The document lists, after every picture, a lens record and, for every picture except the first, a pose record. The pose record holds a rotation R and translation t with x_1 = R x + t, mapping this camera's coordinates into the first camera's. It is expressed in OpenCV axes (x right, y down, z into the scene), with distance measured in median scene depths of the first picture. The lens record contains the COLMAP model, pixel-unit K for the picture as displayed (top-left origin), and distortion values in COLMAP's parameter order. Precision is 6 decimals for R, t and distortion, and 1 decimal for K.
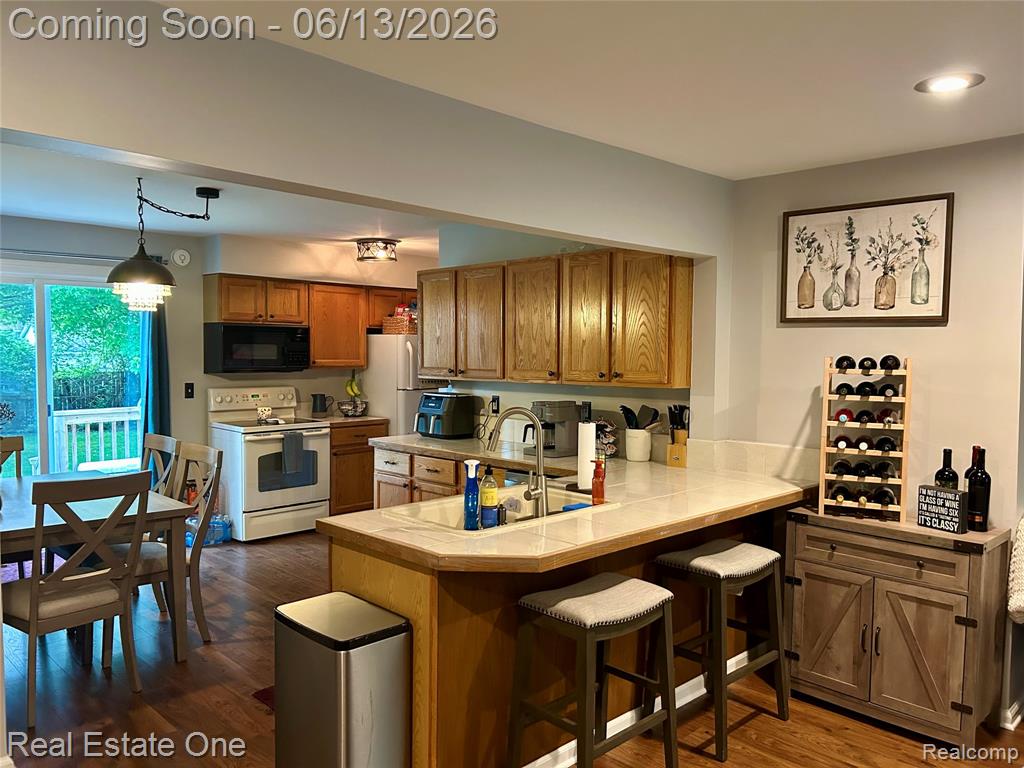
lens RADIAL K [[780.5, 0, 512.3], [0, 780.5, 388.4], [0, 0, 1]] dist [0.104022, -0.140874]
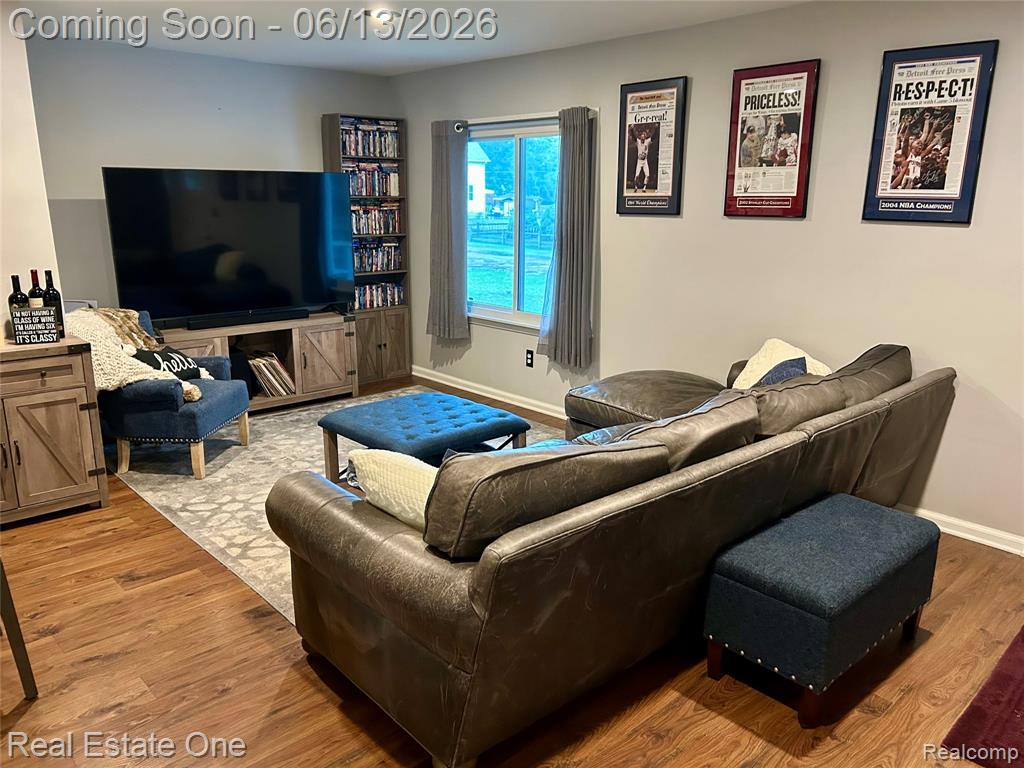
lens RADIAL K [[780.5, 0, 512.3], [0, 780.5, 388.4], [0, 0, 1]] dist [0.104022, -0.140874]
pose [[0.026177, -0.248532, 0.968270, -0.492036], [0.046075, 0.967873, 0.247184, -0.013631], [-0.998595, 0.038142, 0.036787, 0.212031]]
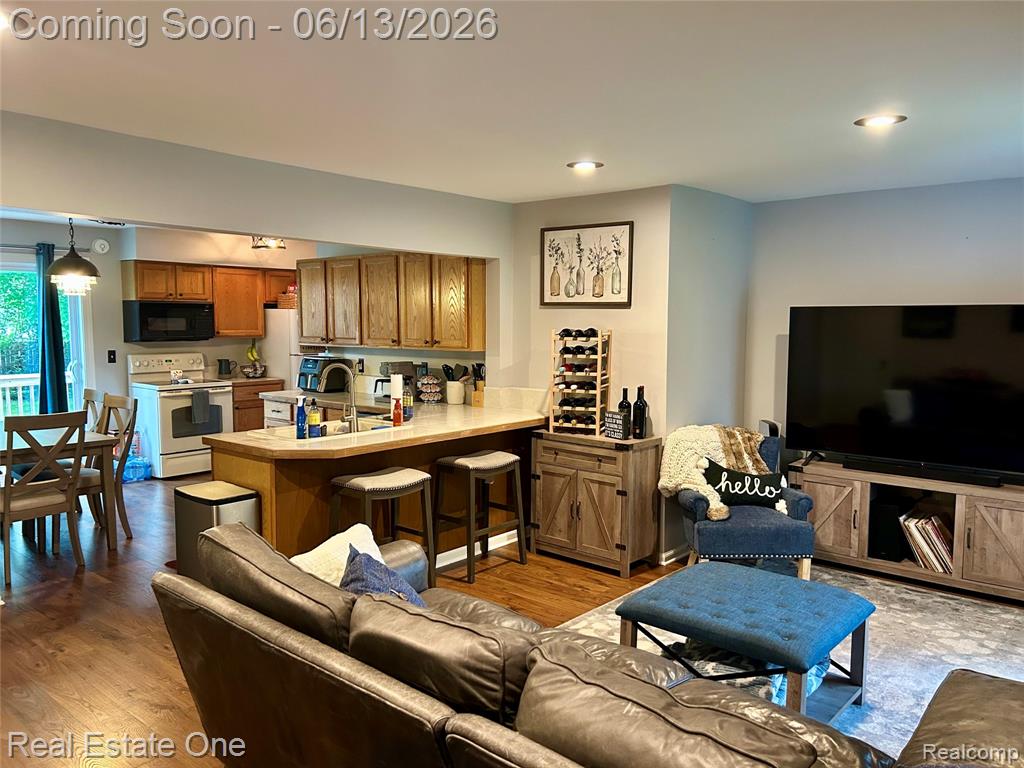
lens RADIAL K [[780.5, 0, 512.3], [0, 780.5, 388.4], [0, 0, 1]] dist [0.104022, -0.140874]
pose [[0.996583, -0.010758, 0.081893, 0.170209], [0.007419, 0.999133, 0.040969, 0.010494], [-0.082263, -0.040221, 0.995799, -0.433703]]
